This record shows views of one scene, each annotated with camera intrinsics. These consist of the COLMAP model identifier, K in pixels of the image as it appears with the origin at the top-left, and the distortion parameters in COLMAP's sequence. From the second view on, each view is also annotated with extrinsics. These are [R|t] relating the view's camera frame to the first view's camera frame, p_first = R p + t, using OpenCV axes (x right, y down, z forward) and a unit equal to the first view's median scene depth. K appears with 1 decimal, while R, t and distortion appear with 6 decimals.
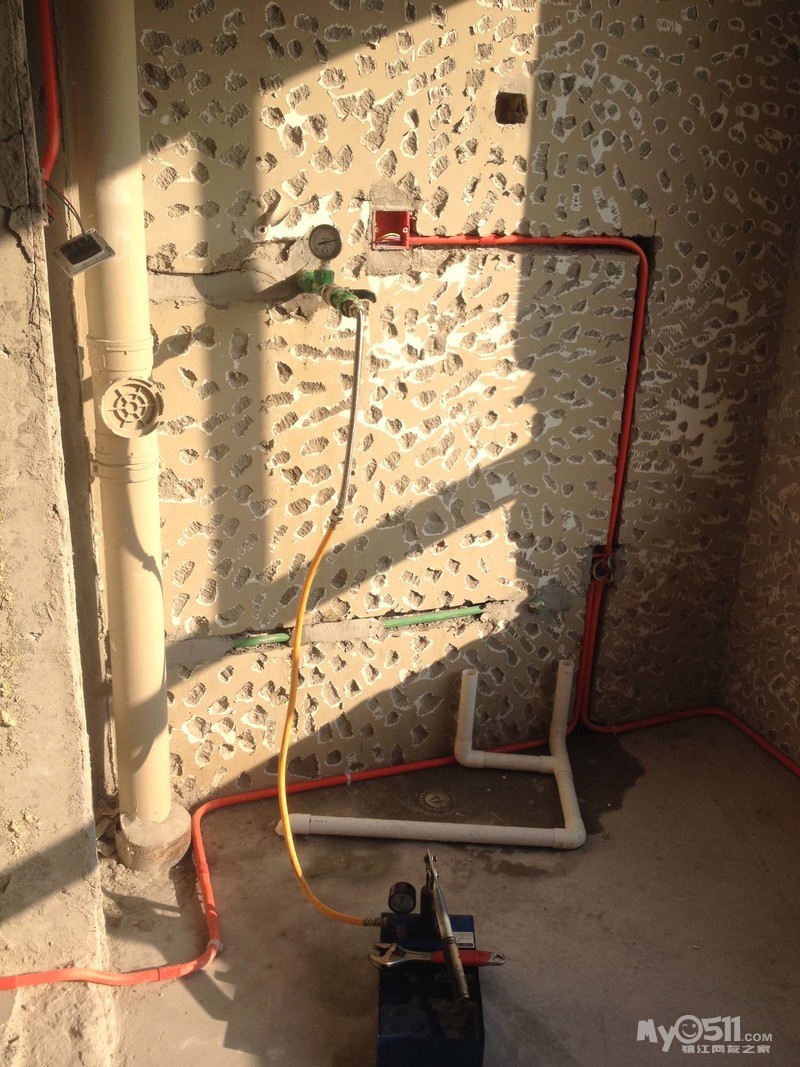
lens RADIAL K [[1014.4, 0, 400.0], [0, 1014.4, 533.5], [0, 0, 1]] dist [0.132247, -0.300151]
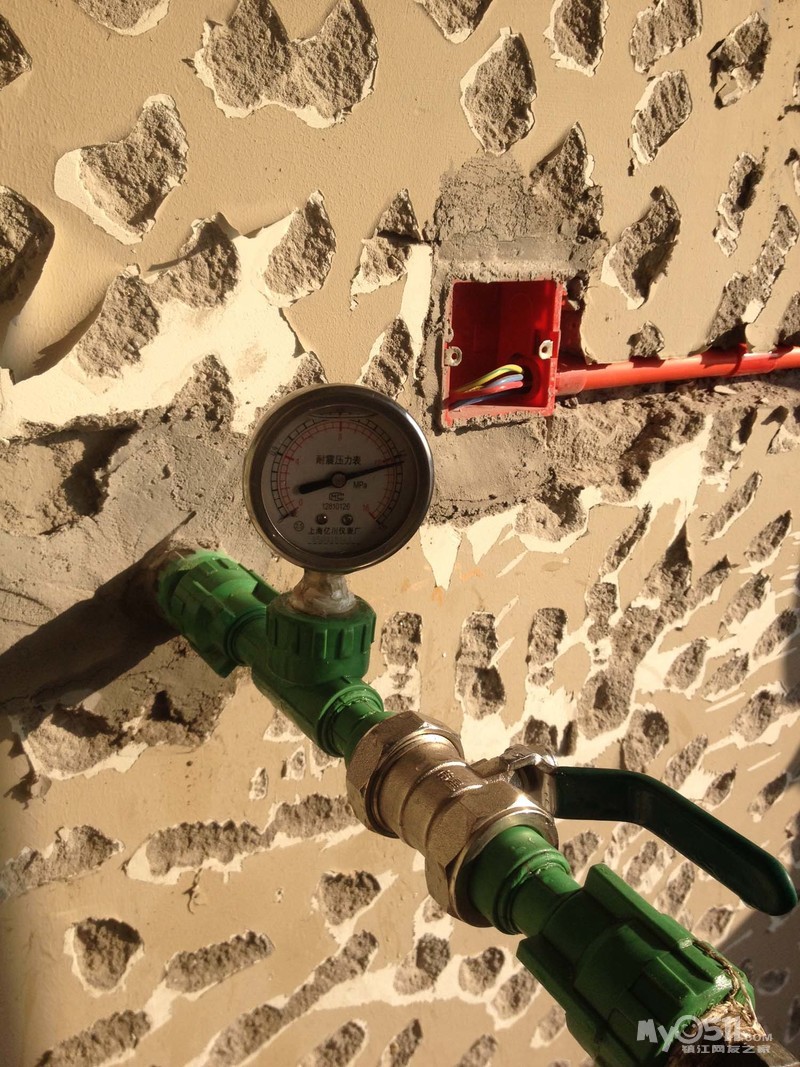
lens RADIAL K [[1014.4, 0, 400.0], [0, 1014.4, 533.5], [0, 0, 1]] dist [0.132247, -0.300151]
pose [[0.973796, -0.068185, 0.216961, -0.089641], [0.073456, 0.997165, -0.016317, -0.238977], [-0.215234, 0.031827, 0.976044, 0.725786]]
